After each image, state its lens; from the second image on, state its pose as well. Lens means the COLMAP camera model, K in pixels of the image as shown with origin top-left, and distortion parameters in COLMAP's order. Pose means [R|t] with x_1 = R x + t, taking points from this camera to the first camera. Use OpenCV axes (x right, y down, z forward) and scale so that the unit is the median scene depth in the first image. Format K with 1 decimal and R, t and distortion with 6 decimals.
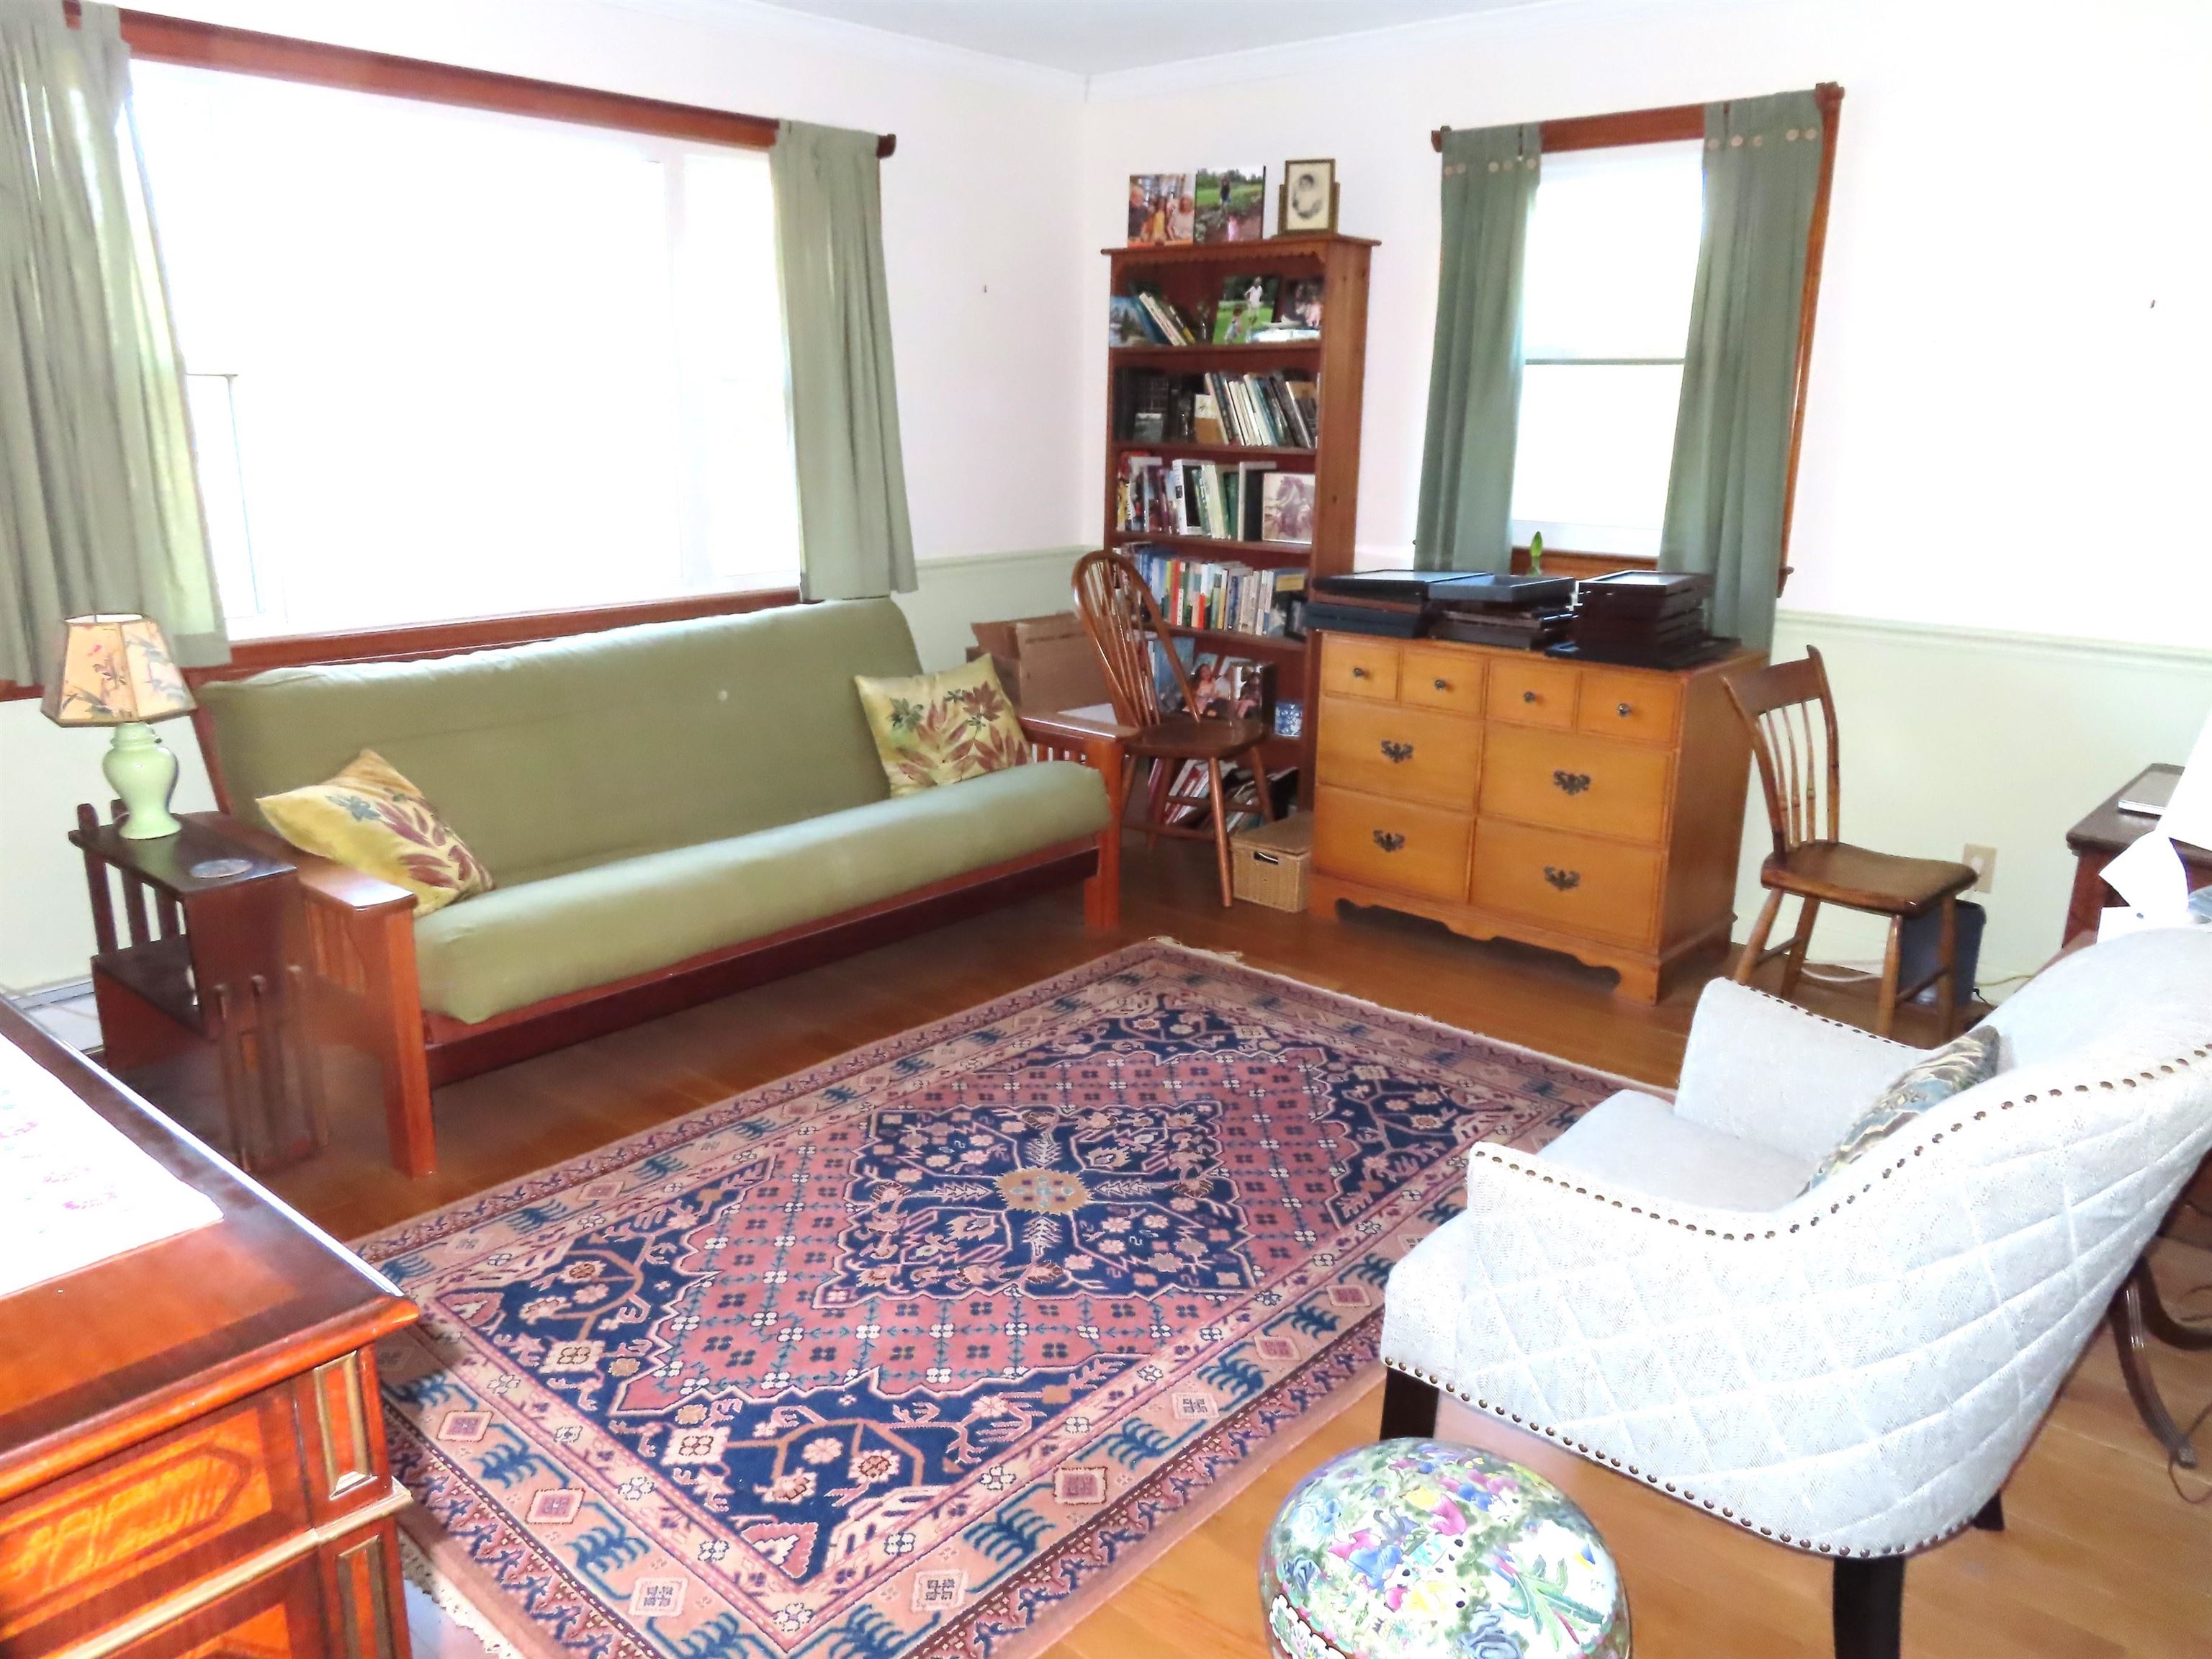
lens RADIAL K [[1577.1, 0, 1102.2], [0, 1577.1, 818.8], [0, 0, 1]] dist [-0.007861, 0.003135]
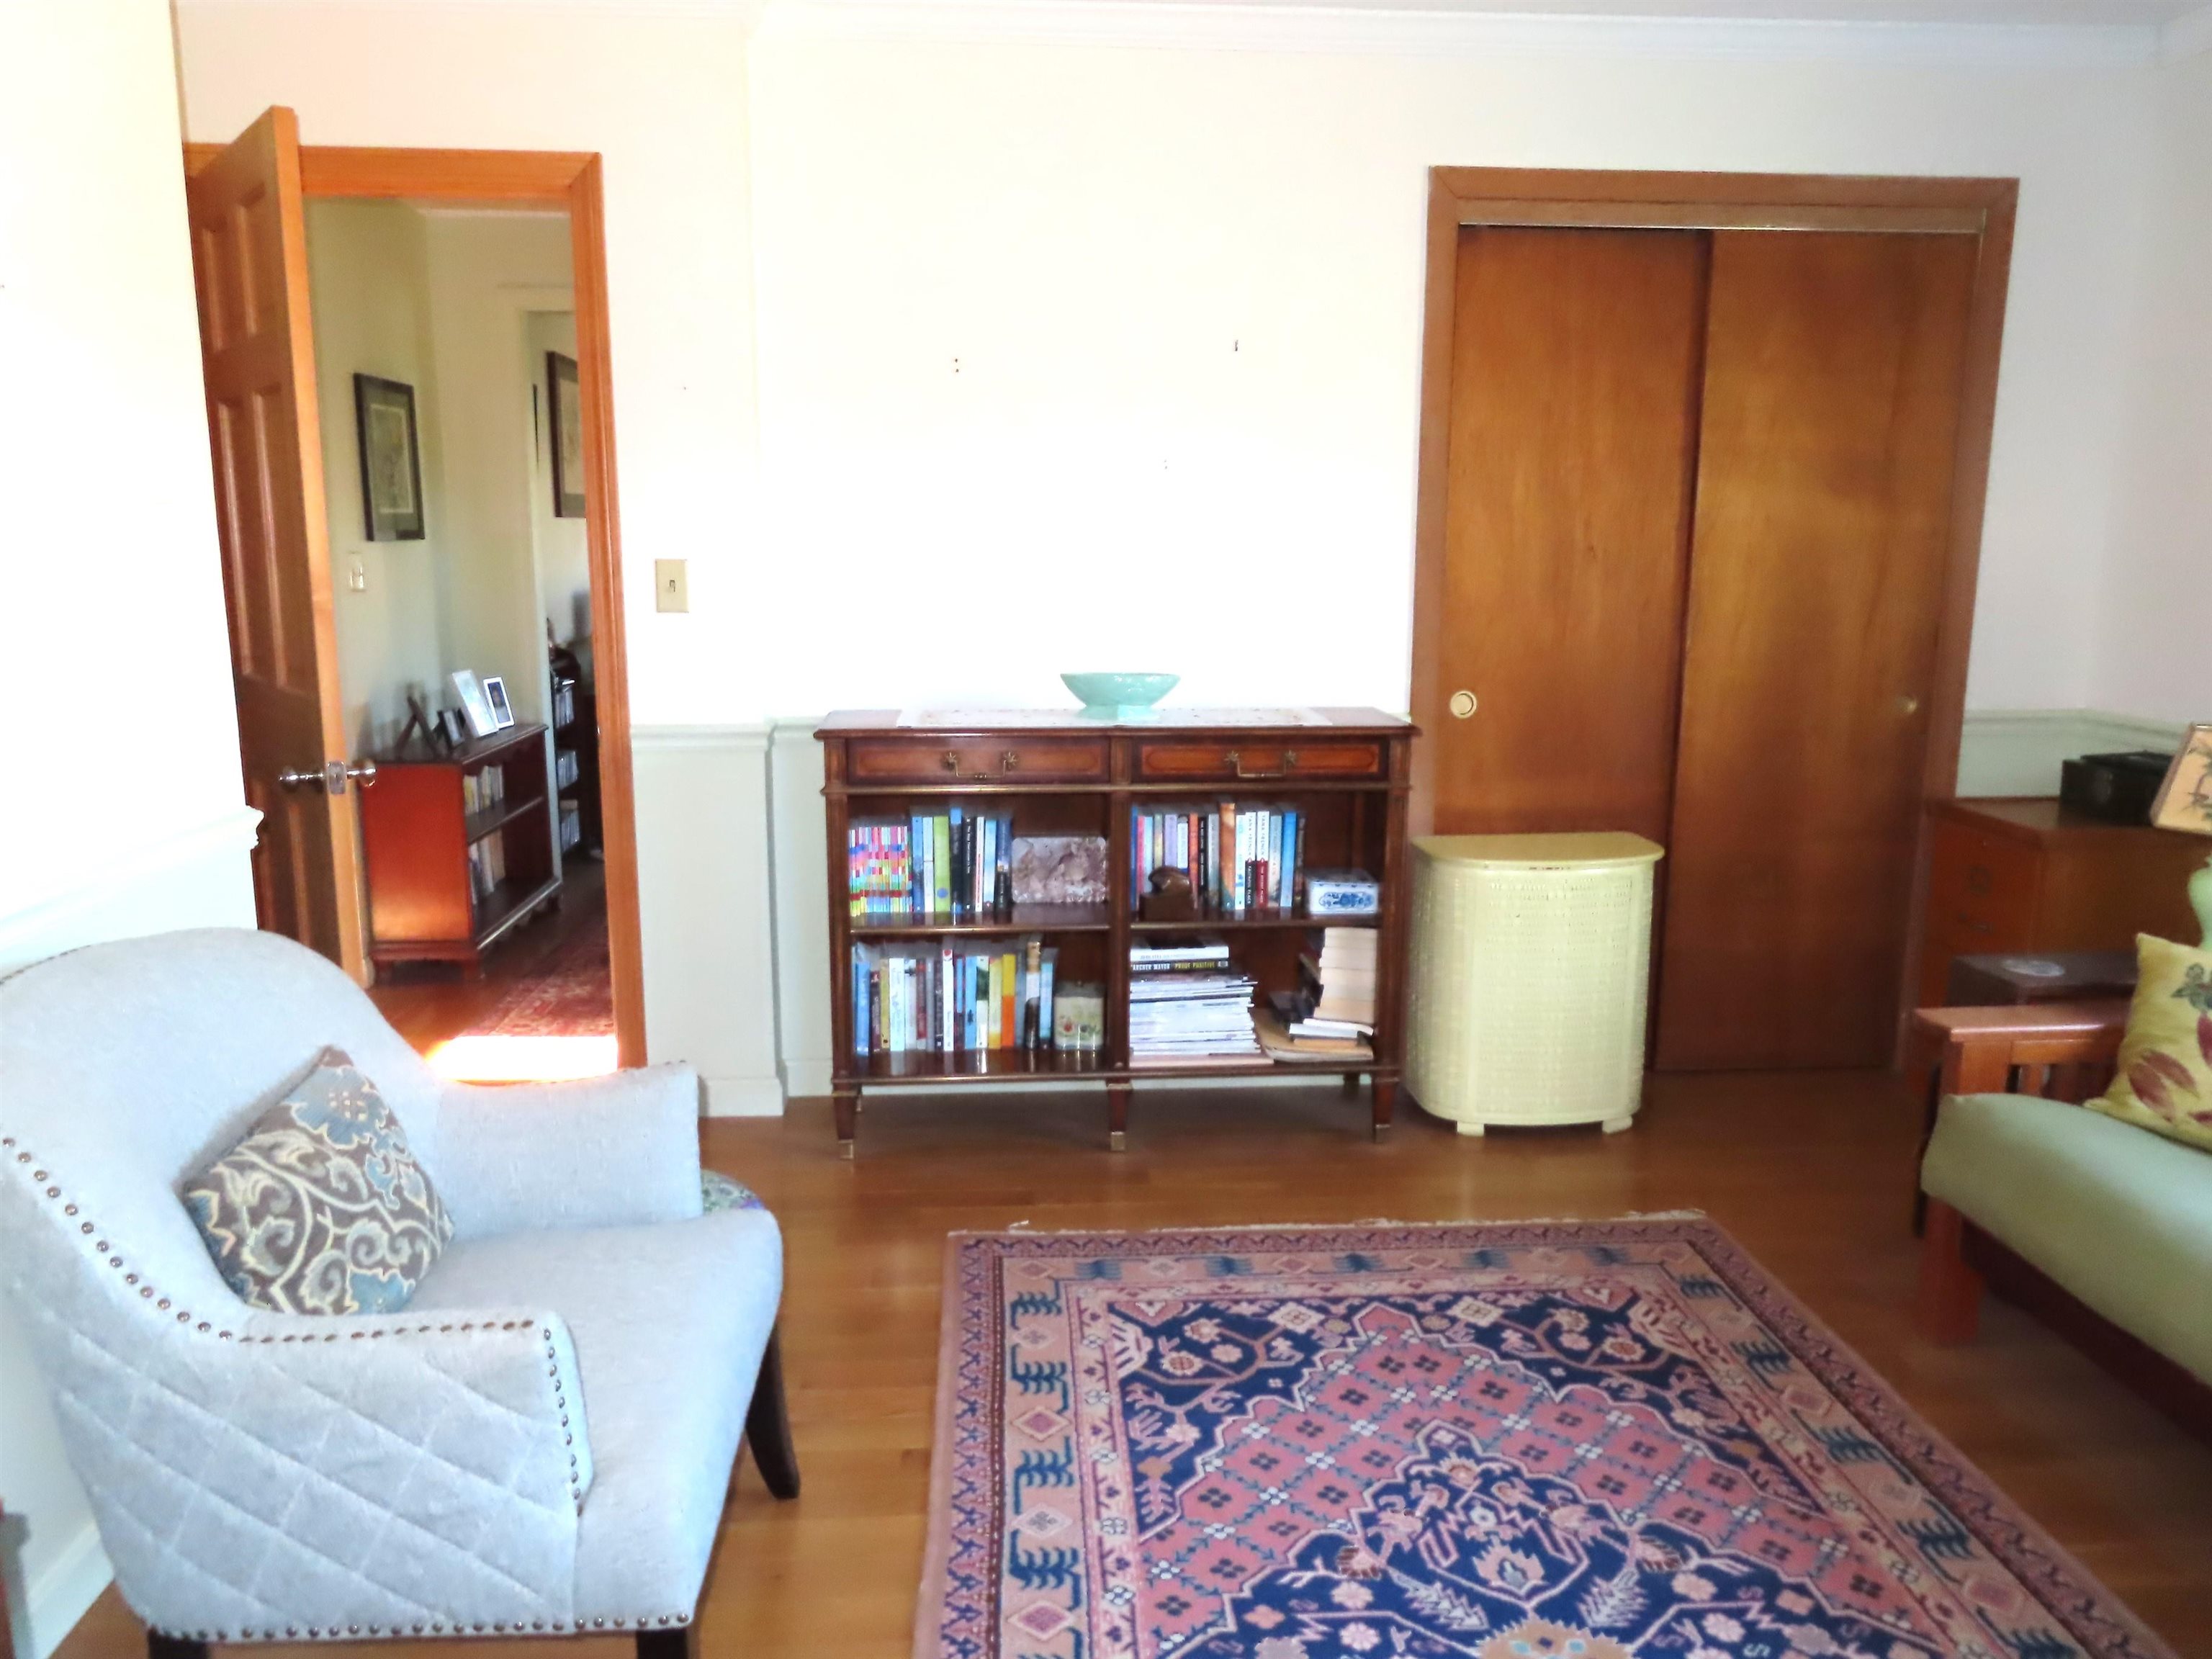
lens RADIAL K [[1577.1, 0, 1102.2], [0, 1577.1, 818.8], [0, 0, 1]] dist [-0.007861, 0.003135]
pose [[-0.700878, 0.113355, -0.704216, 0.624910], [-0.197011, 0.918120, 0.343863, -0.330091], [0.685533, 0.379745, -0.621159, 1.399508]]
